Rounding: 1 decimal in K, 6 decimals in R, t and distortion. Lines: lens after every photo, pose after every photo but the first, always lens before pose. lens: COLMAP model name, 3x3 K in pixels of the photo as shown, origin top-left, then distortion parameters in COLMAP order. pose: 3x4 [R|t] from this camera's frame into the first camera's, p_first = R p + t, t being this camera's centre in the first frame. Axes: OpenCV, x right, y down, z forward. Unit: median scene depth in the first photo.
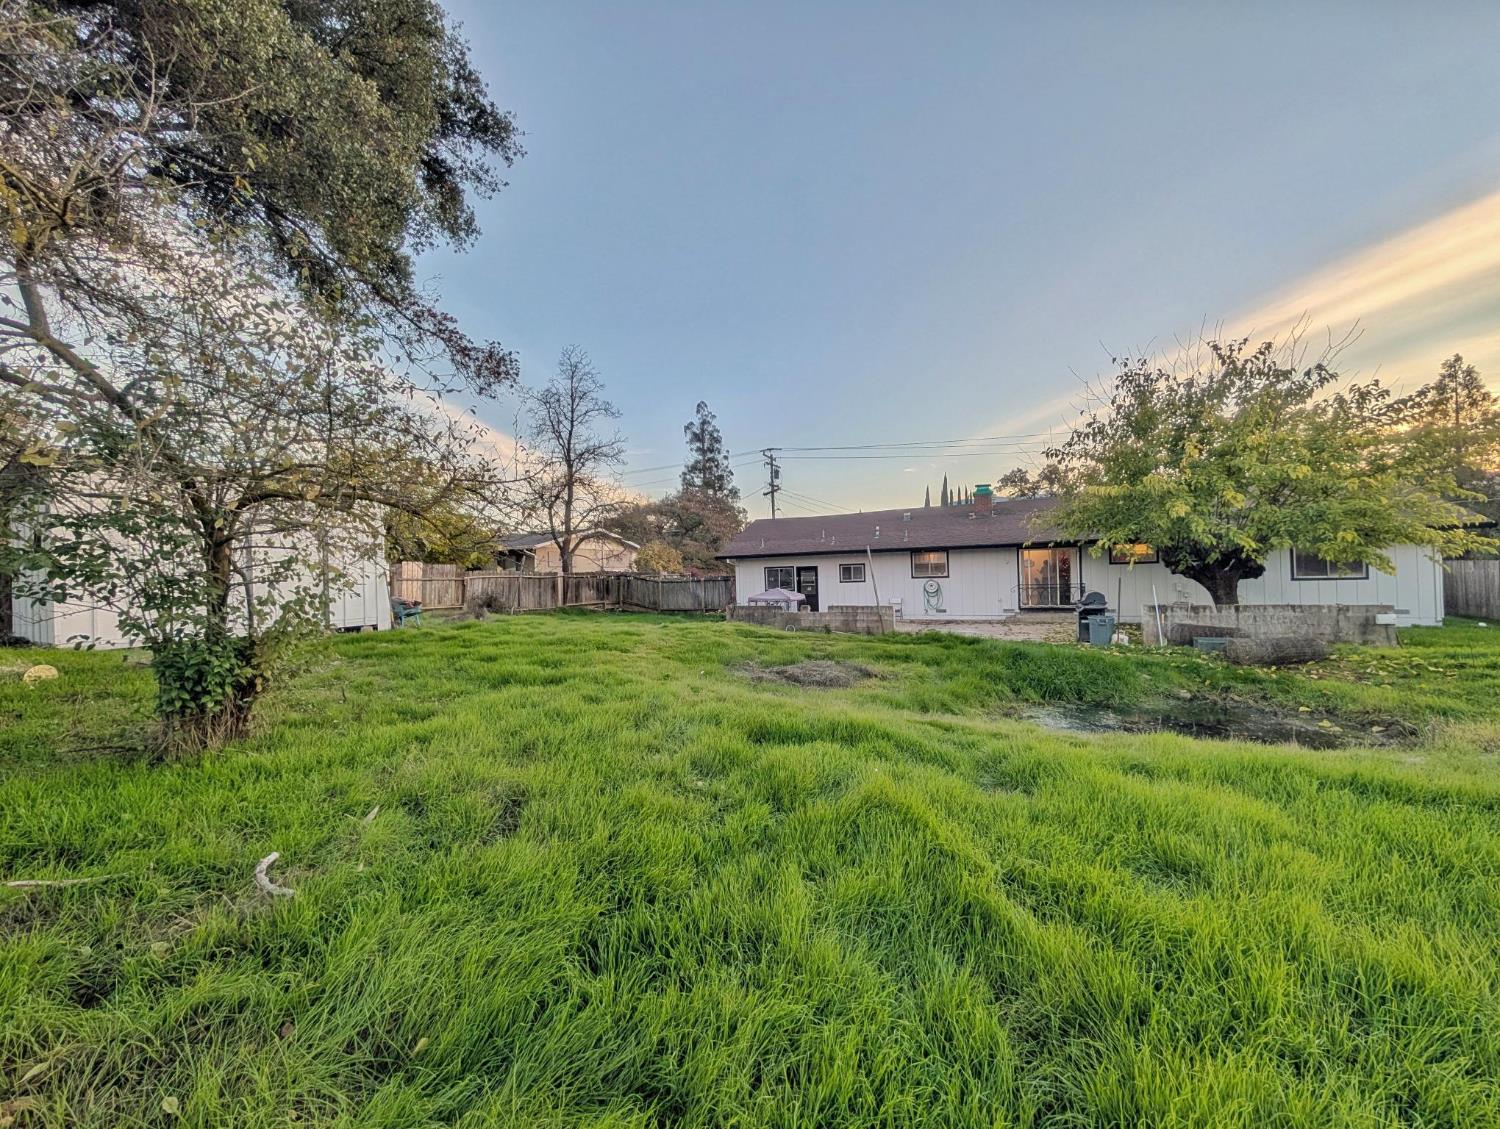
lens RADIAL K [[541.8, 0, 750.4], [0, 541.8, 569.4], [0, 0, 1]] dist [-0.000297, -0.000170]
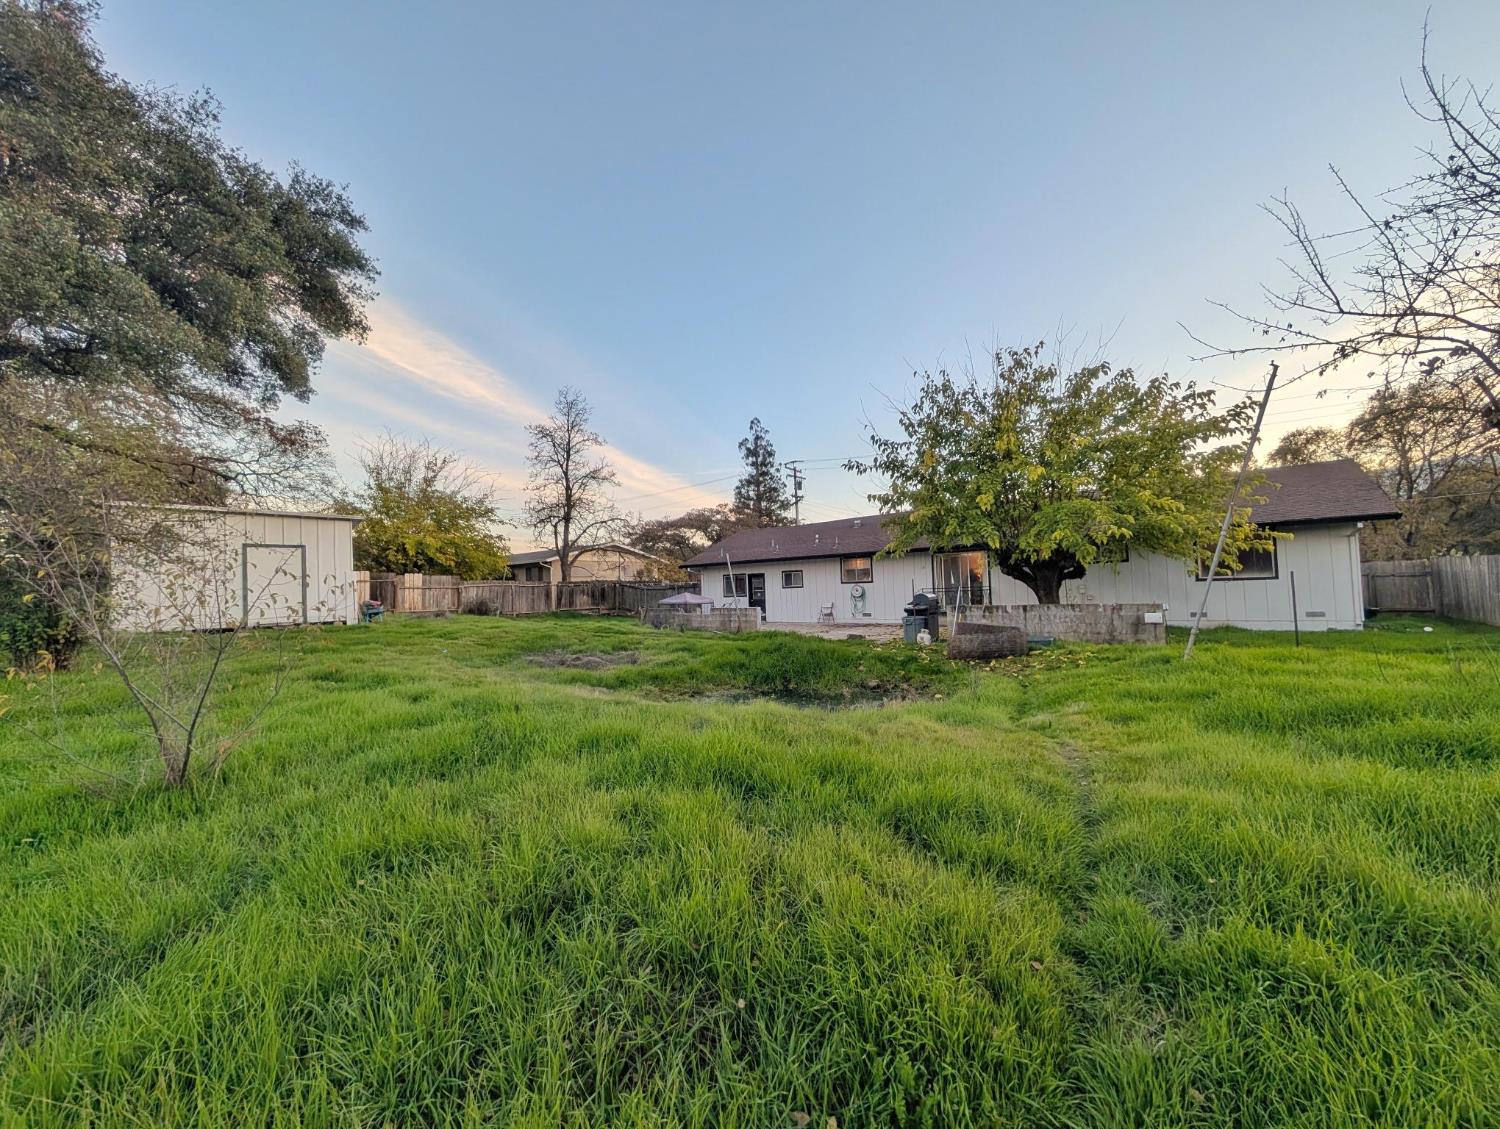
lens RADIAL K [[541.8, 0, 750.4], [0, 541.8, 569.4], [0, 0, 1]] dist [-0.000297, -0.000170]
pose [[0.977800, -0.014774, -0.209021, 0.294655], [0.010841, 0.999742, -0.019946, 0.007115], [0.209262, 0.017237, 0.977708, -0.049427]]
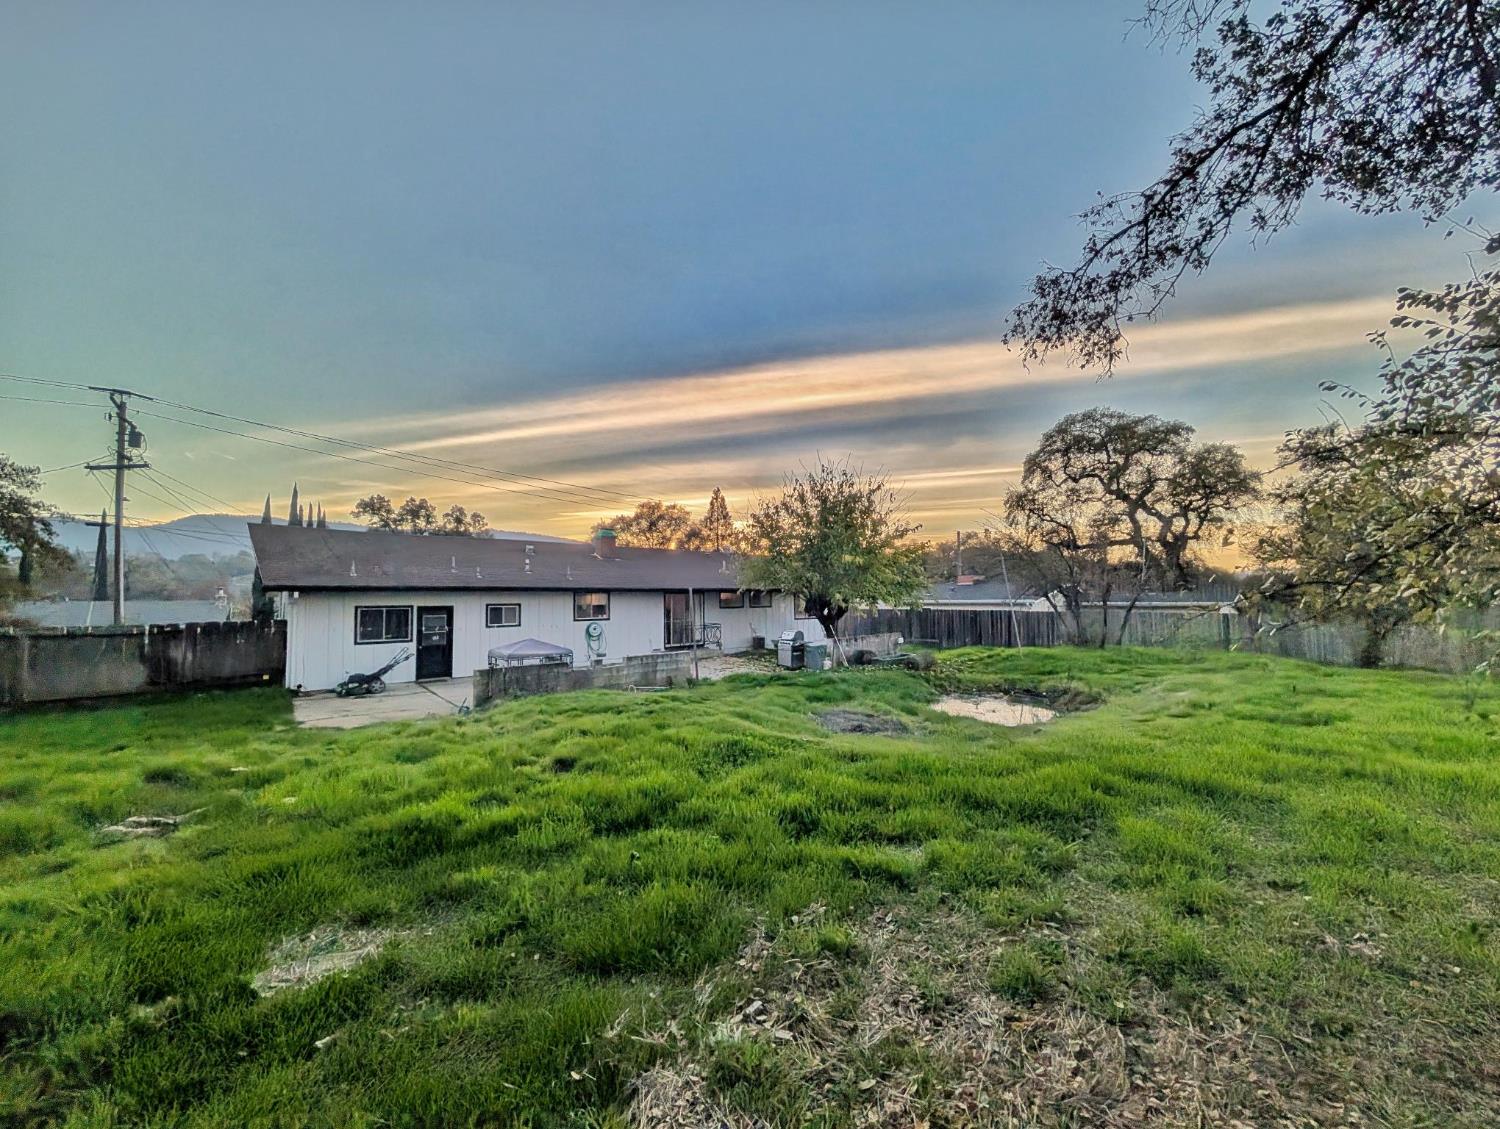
lens RADIAL K [[541.8, 0, 750.4], [0, 541.8, 569.4], [0, 0, 1]] dist [-0.000297, -0.000170]
pose [[0.398111, 0.072281, 0.914485, -0.353501], [-0.009008, 0.997151, -0.074893, -0.004050], [-0.917293, 0.021578, 0.397628, 0.315065]]
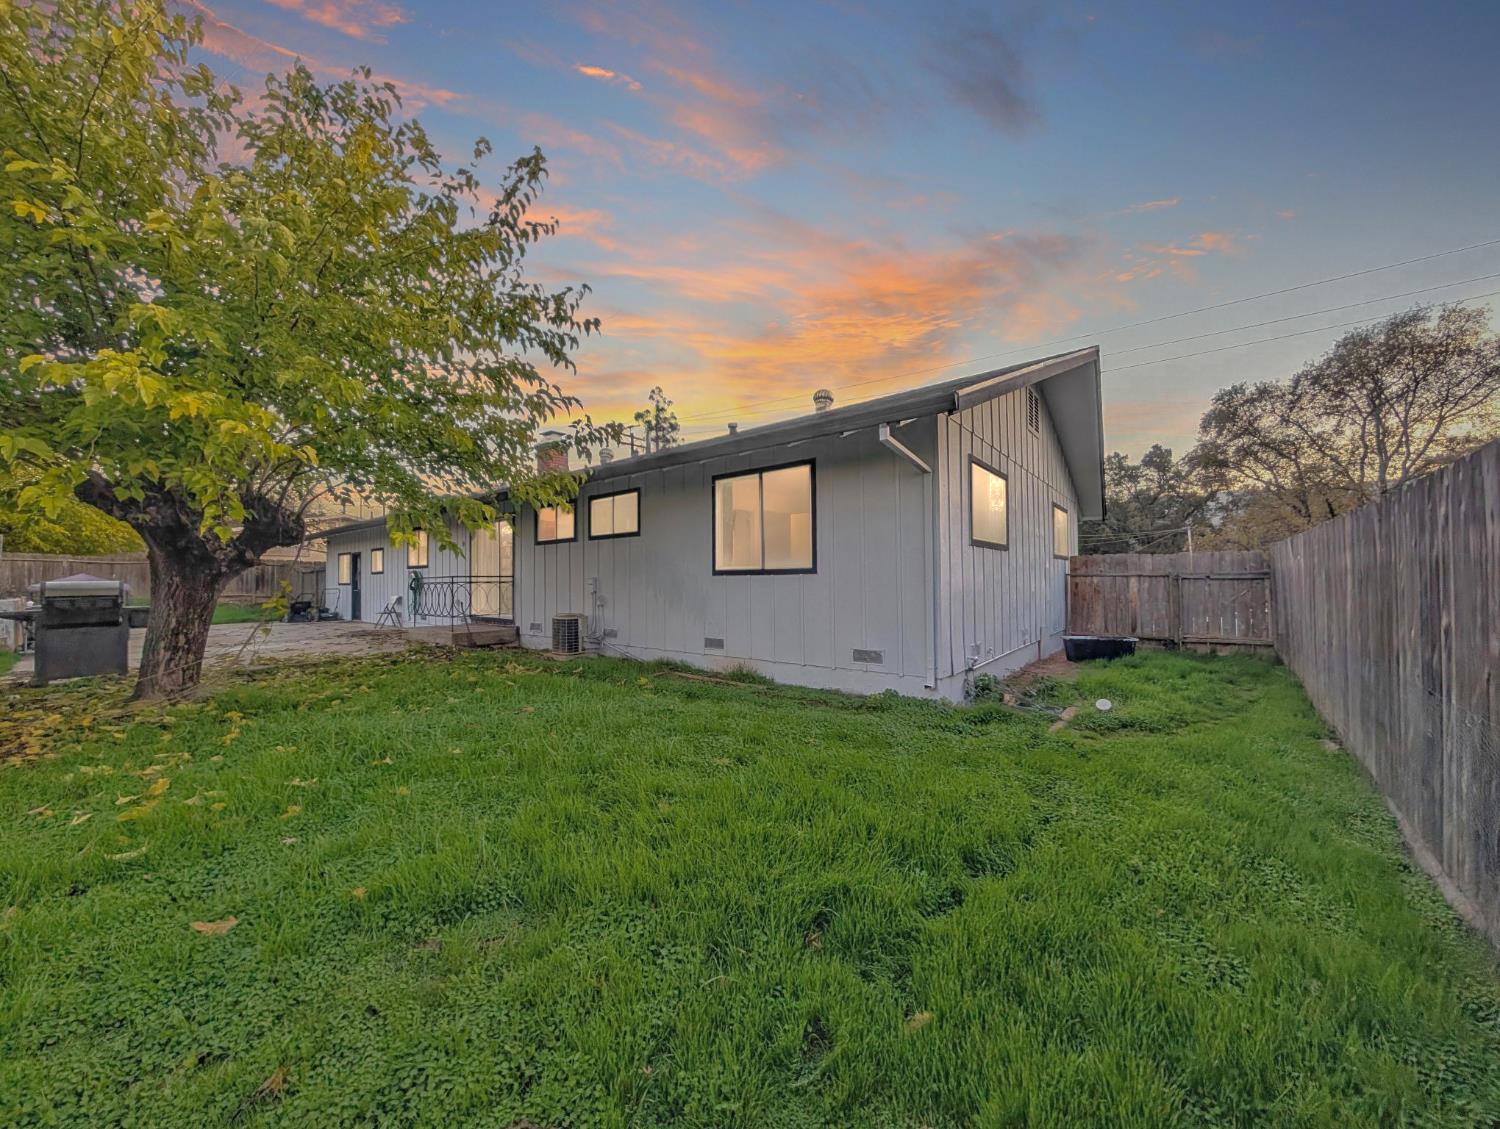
lens RADIAL K [[541.8, 0, 750.4], [0, 541.8, 569.4], [0, 0, 1]] dist [-0.000297, -0.000170]
pose [[0.968748, 0.013172, -0.247696, 0.760074], [-0.015054, 0.999870, -0.005707, 0.011671], [0.247589, 0.009258, 0.968821, 0.371706]]
